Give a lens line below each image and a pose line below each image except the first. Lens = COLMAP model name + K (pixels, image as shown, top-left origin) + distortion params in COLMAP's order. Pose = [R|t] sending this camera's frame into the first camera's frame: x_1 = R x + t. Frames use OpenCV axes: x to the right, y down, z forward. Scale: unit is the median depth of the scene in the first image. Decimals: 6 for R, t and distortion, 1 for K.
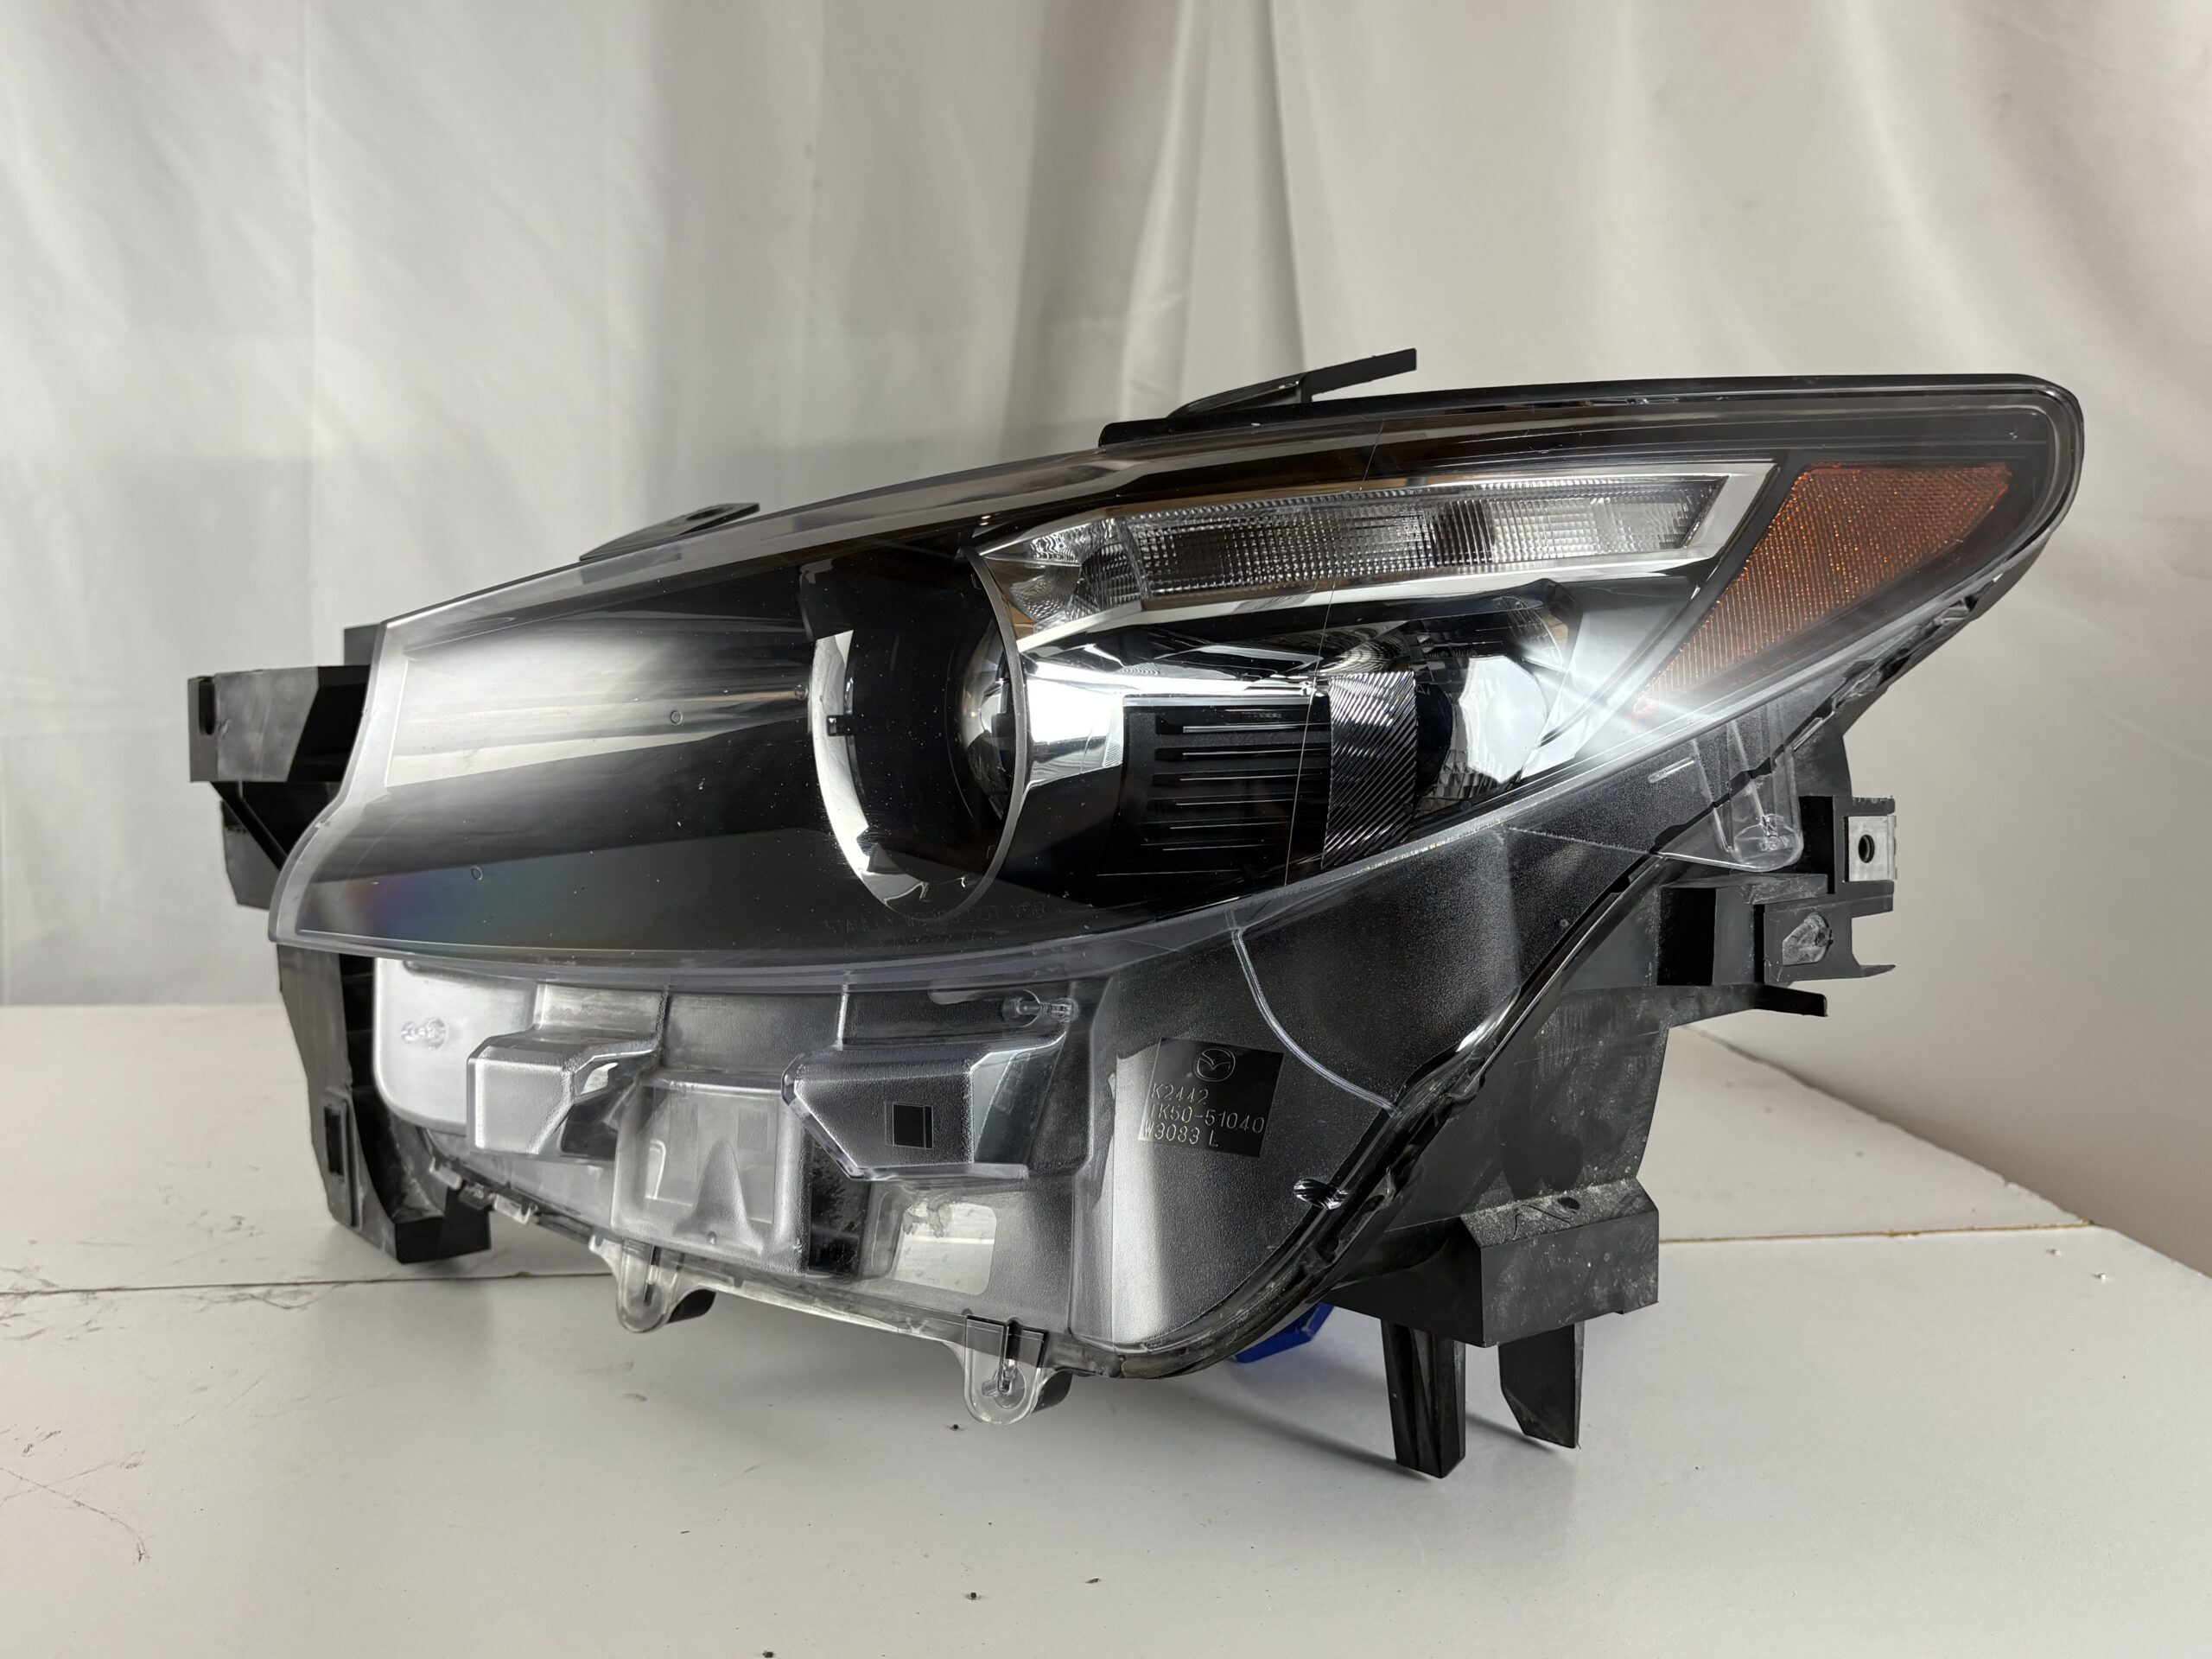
lens RADIAL K [[2155.0, 0, 984.0], [0, 2155.0, 828.6], [0, 0, 1]] dist [0.047134, -0.019817]
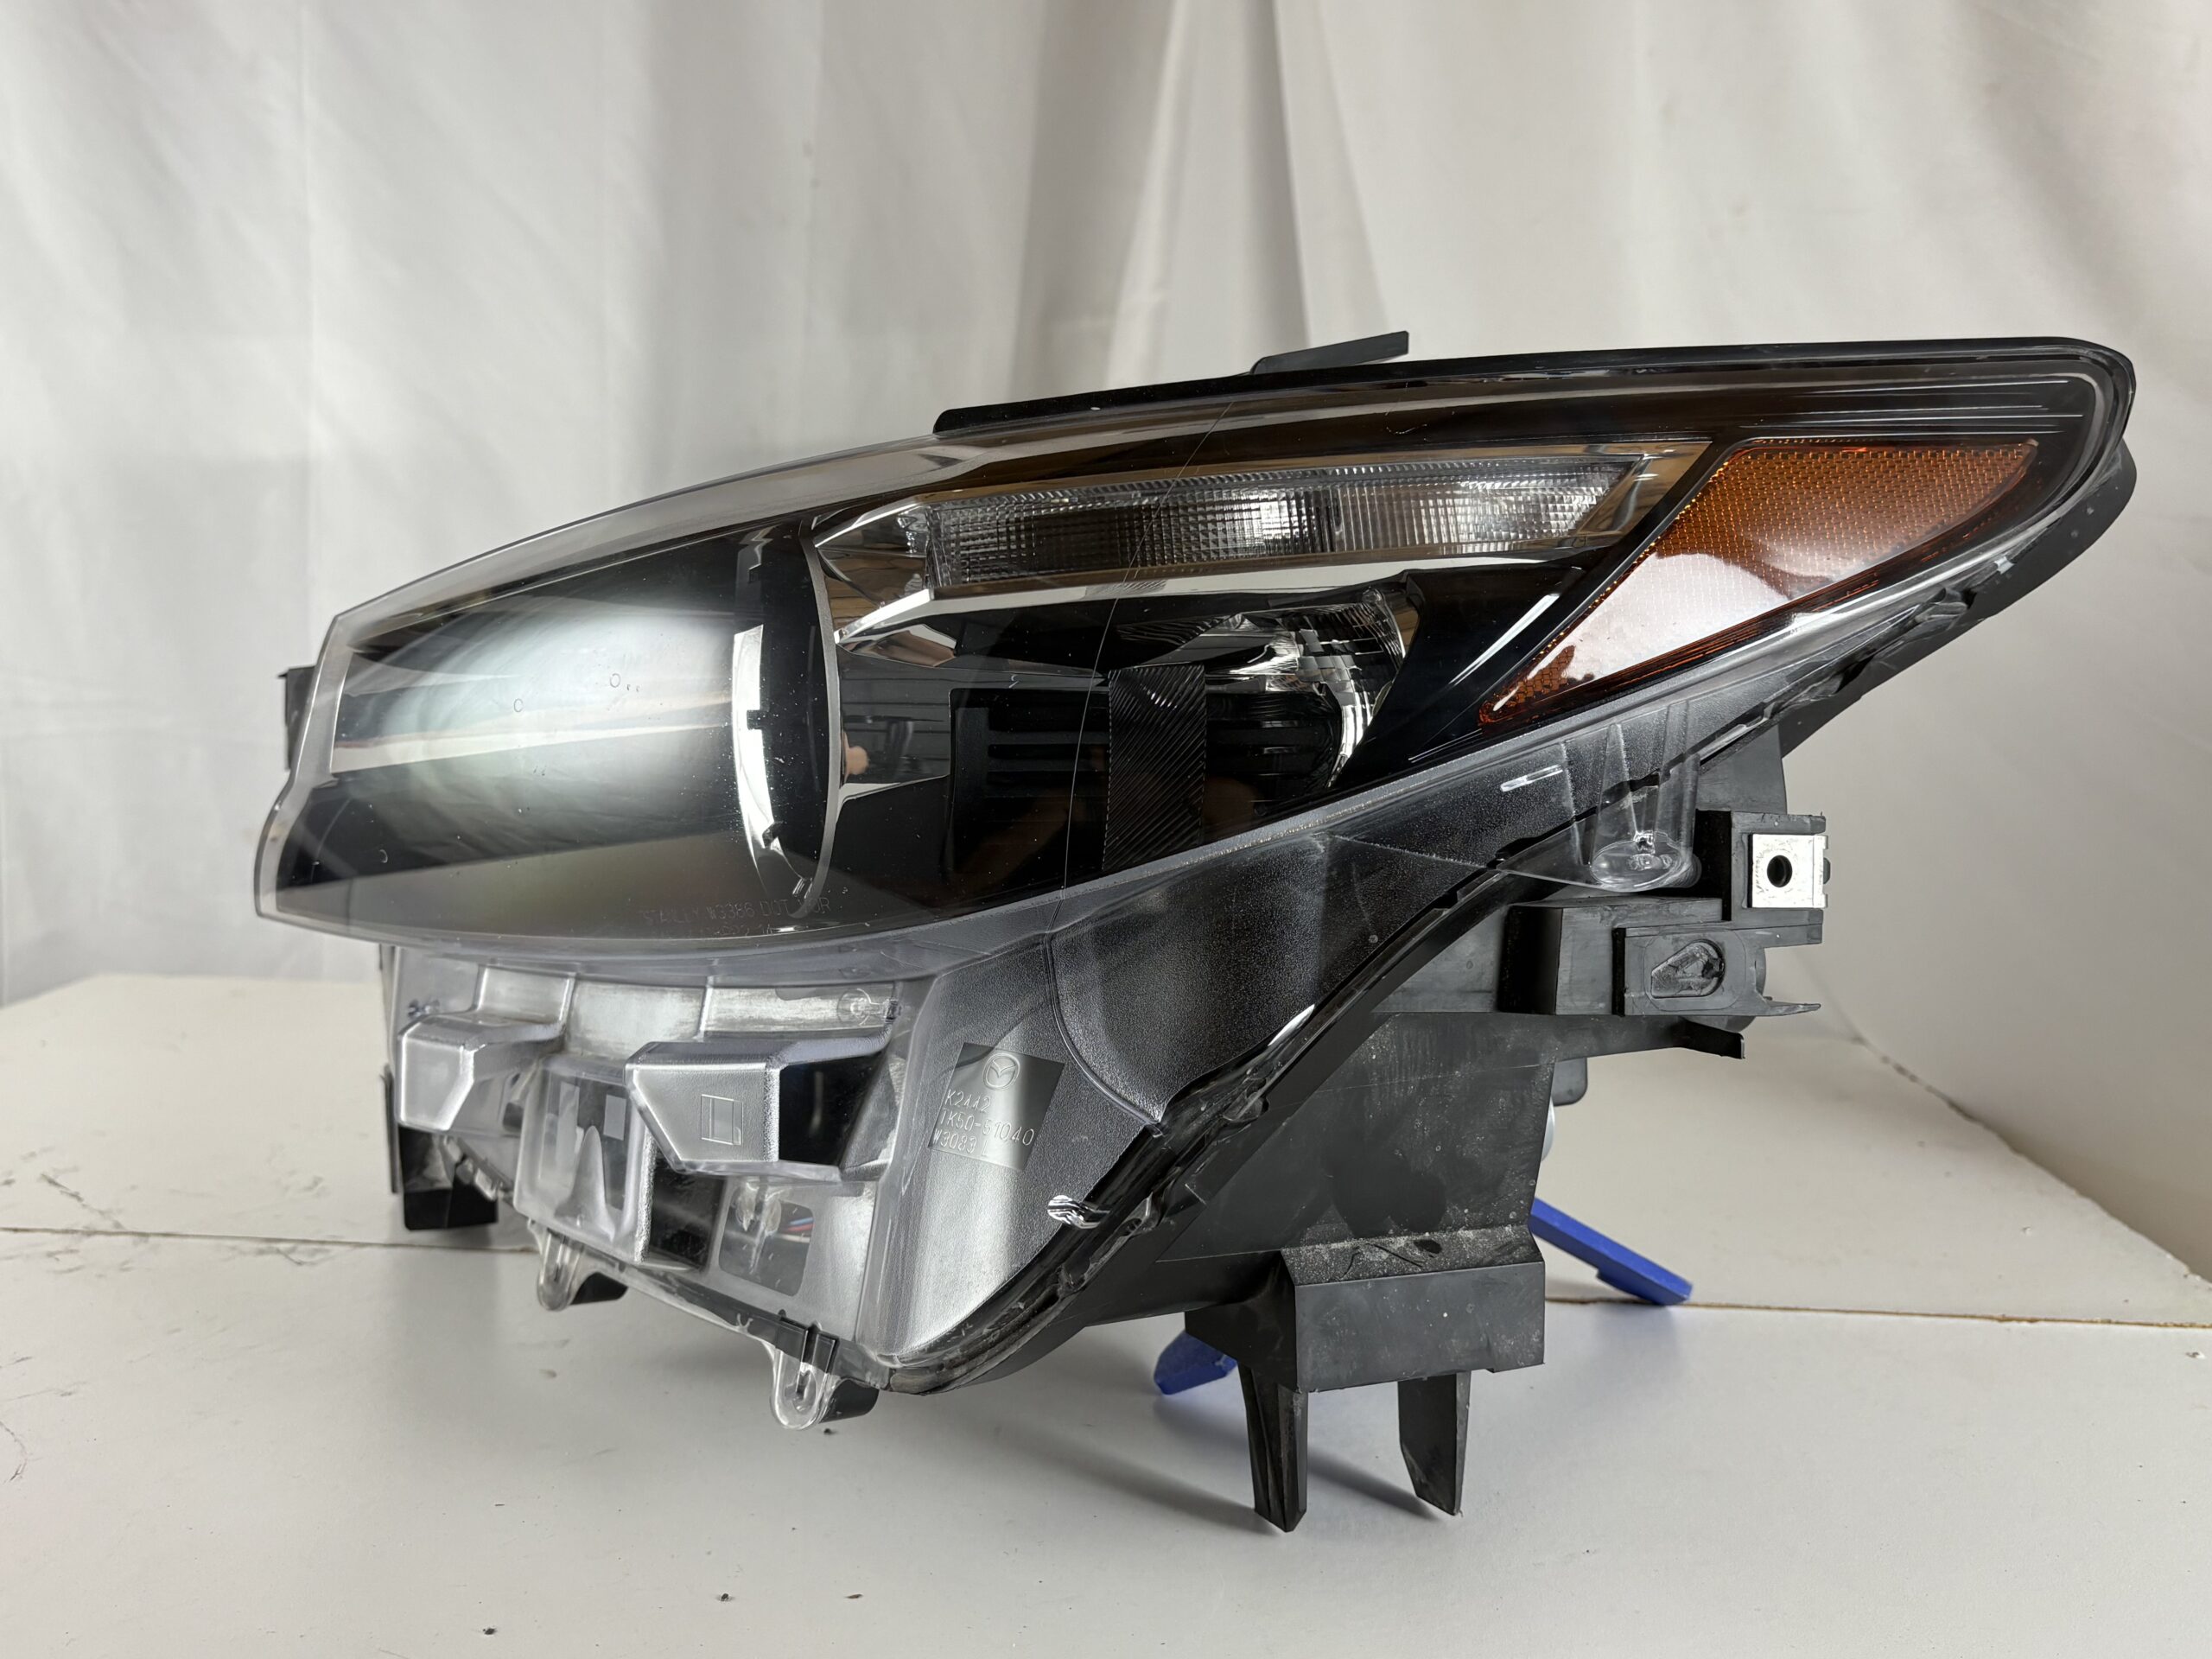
lens RADIAL K [[2155.0, 0, 984.0], [0, 2155.0, 828.6], [0, 0, 1]] dist [0.047134, -0.019817]
pose [[0.970893, 0.026147, -0.238083, 0.299674], [-0.028113, 0.999593, -0.004867, 0.005067], [0.237859, 0.011419, 0.971232, 0.058144]]
